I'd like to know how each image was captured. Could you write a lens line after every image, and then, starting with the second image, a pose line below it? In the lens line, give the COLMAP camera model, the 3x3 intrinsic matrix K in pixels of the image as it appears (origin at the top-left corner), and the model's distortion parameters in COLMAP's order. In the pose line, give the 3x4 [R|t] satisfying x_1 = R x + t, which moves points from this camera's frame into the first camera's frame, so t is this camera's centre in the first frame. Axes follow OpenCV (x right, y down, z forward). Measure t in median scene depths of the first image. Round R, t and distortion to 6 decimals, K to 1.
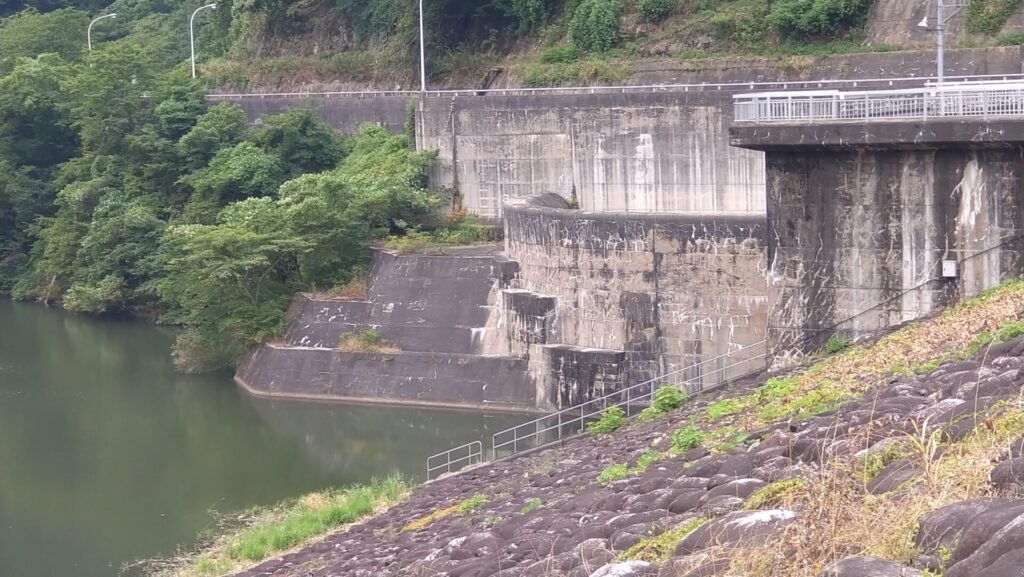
lens RADIAL K [[1893.3, 0, 512.0], [0, 1893.3, 288.5], [0, 0, 1]] dist [-0.043845, 2.831091]
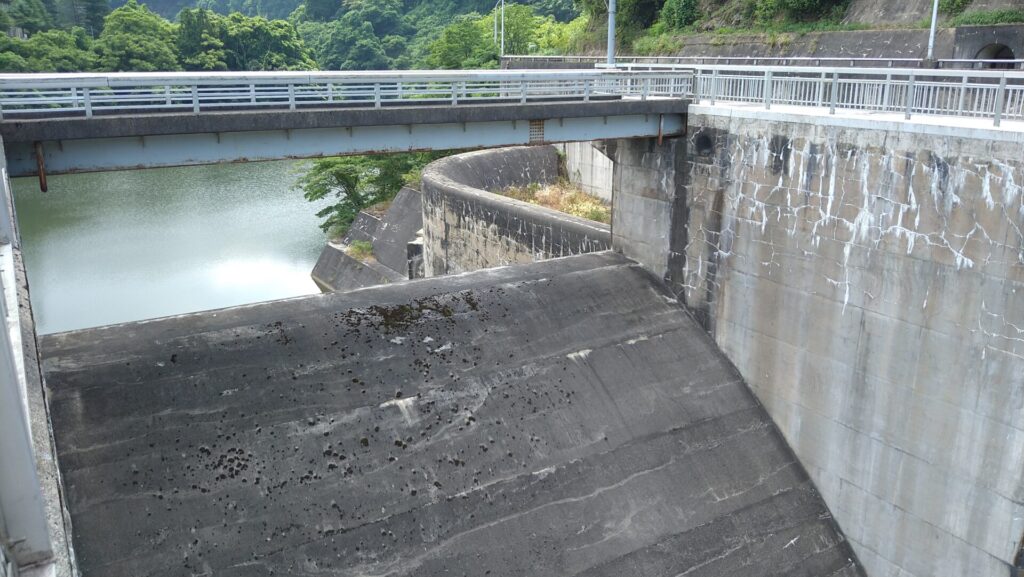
lens RADIAL K [[809.9, 0, 527.7], [0, 809.9, 289.1], [0, 0, 1]] dist [0.013431, -0.059181]
pose [[0.858492, 0.168446, -0.484373, 0.322965], [-0.079394, 0.976784, 0.198971, -0.072574], [0.506644, -0.132359, 0.851935, 0.617537]]
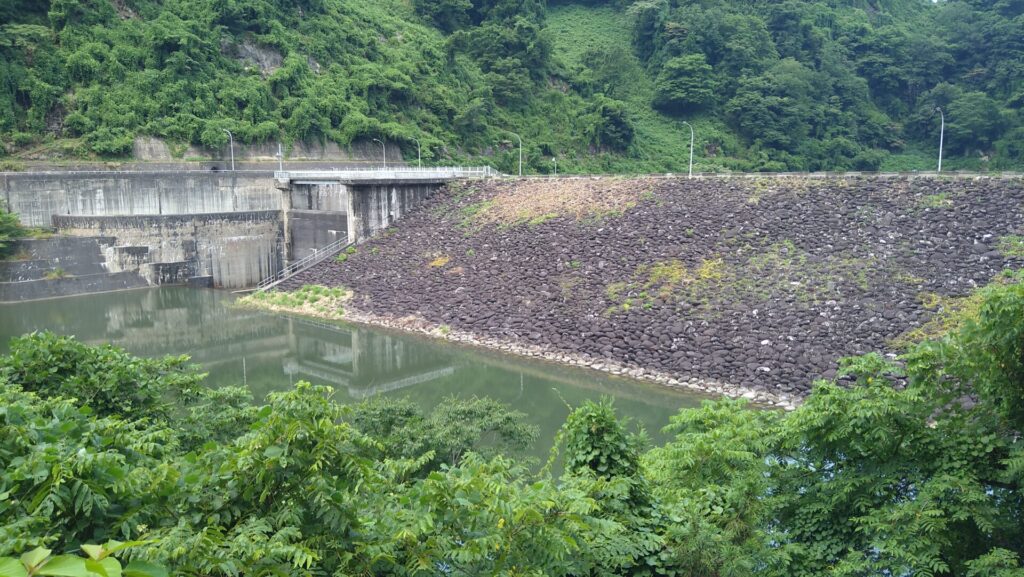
lens RADIAL K [[809.9, 0, 527.7], [0, 809.9, 289.1], [0, 0, 1]] dist [0.013431, -0.059181]
pose [[0.254435, -0.118377, 0.959817, -0.995791], [0.103417, 0.990120, 0.094700, 0.012274], [-0.961544, 0.075167, 0.264164, 0.156721]]
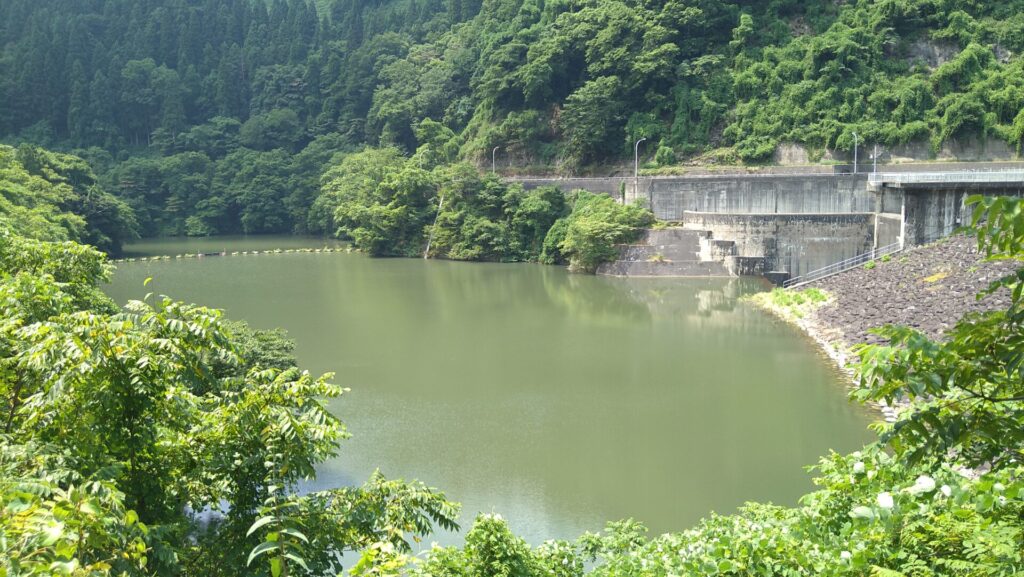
lens RADIAL K [[808.2, 0, 475.8], [0, 808.2, 292.4], [0, 0, 1]] dist [-0.043176, -0.008371]
pose [[0.967689, -0.030587, 0.250286, -0.744105], [0.024840, 0.999351, 0.026087, 0.045461], [-0.250922, -0.019027, 0.967820, -0.197675]]
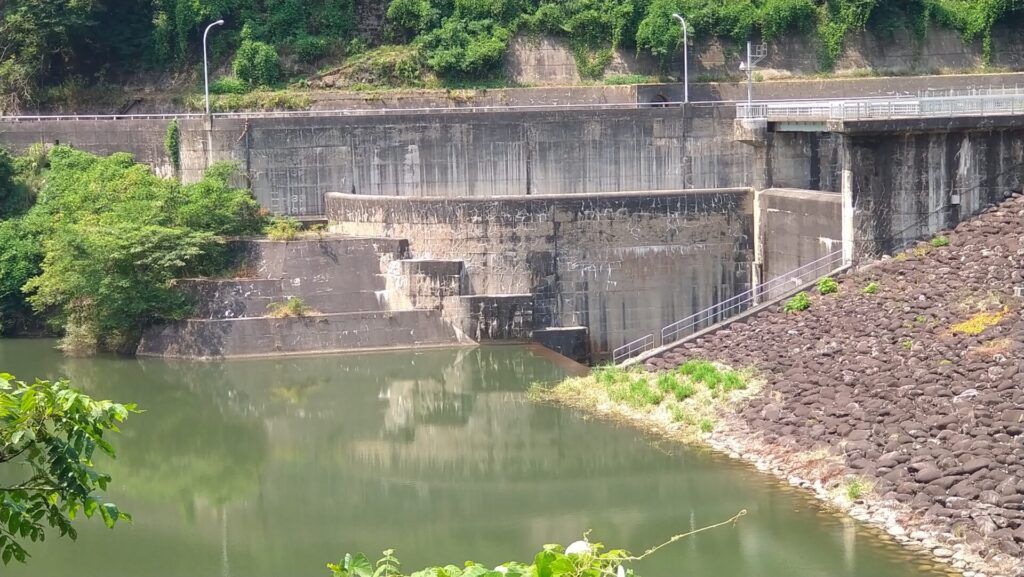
lens RADIAL K [[1893.3, 0, 512.0], [0, 1893.3, 288.5], [0, 0, 1]] dist [-0.043845, 2.831091]
pose [[0.761725, -0.054715, 0.645586, -0.838670], [0.074822, 0.997190, -0.003767, 0.032690], [-0.643566, 0.051173, 0.763678, -0.060409]]
